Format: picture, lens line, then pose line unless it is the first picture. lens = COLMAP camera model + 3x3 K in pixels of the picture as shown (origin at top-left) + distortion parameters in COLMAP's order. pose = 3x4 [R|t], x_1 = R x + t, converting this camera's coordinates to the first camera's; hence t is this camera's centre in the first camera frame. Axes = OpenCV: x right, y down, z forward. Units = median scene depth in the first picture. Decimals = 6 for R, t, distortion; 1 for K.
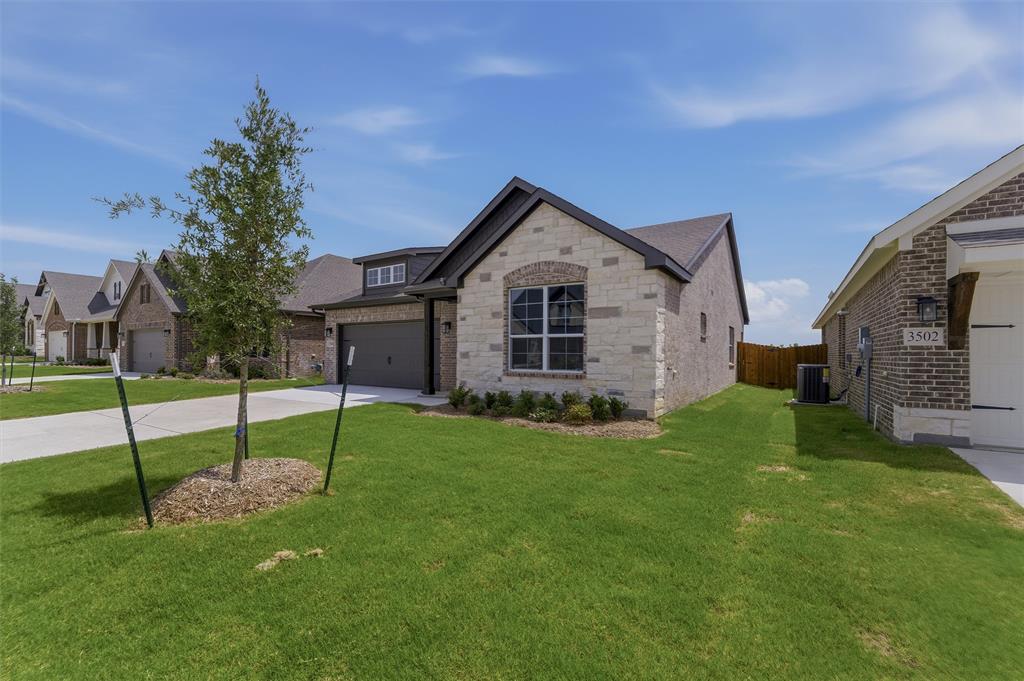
lens RADIAL K [[444.7, 0, 515.4], [0, 444.7, 344.6], [0, 0, 1]] dist [0.004672, -0.000816]
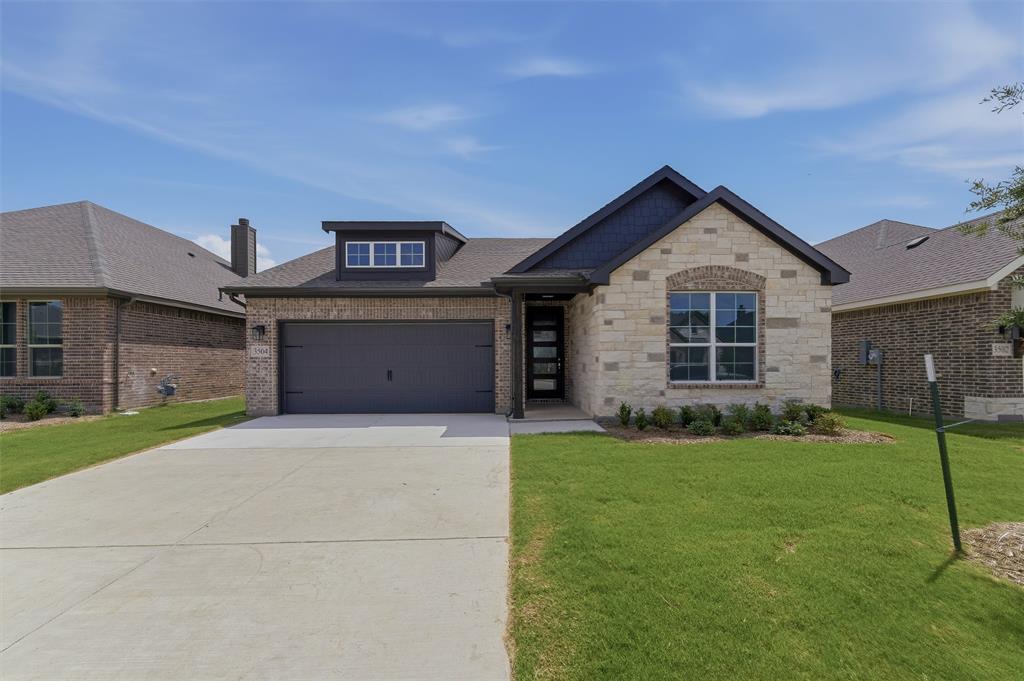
lens RADIAL K [[444.7, 0, 512.6], [0, 444.7, 356.4], [0, 0, 1]] dist [0.004672, -0.000816]
pose [[0.813469, -0.002273, 0.581603, -0.813461], [-0.003101, 0.999961, 0.008246, -0.001379], [-0.581599, -0.008511, 0.813431, 0.471157]]
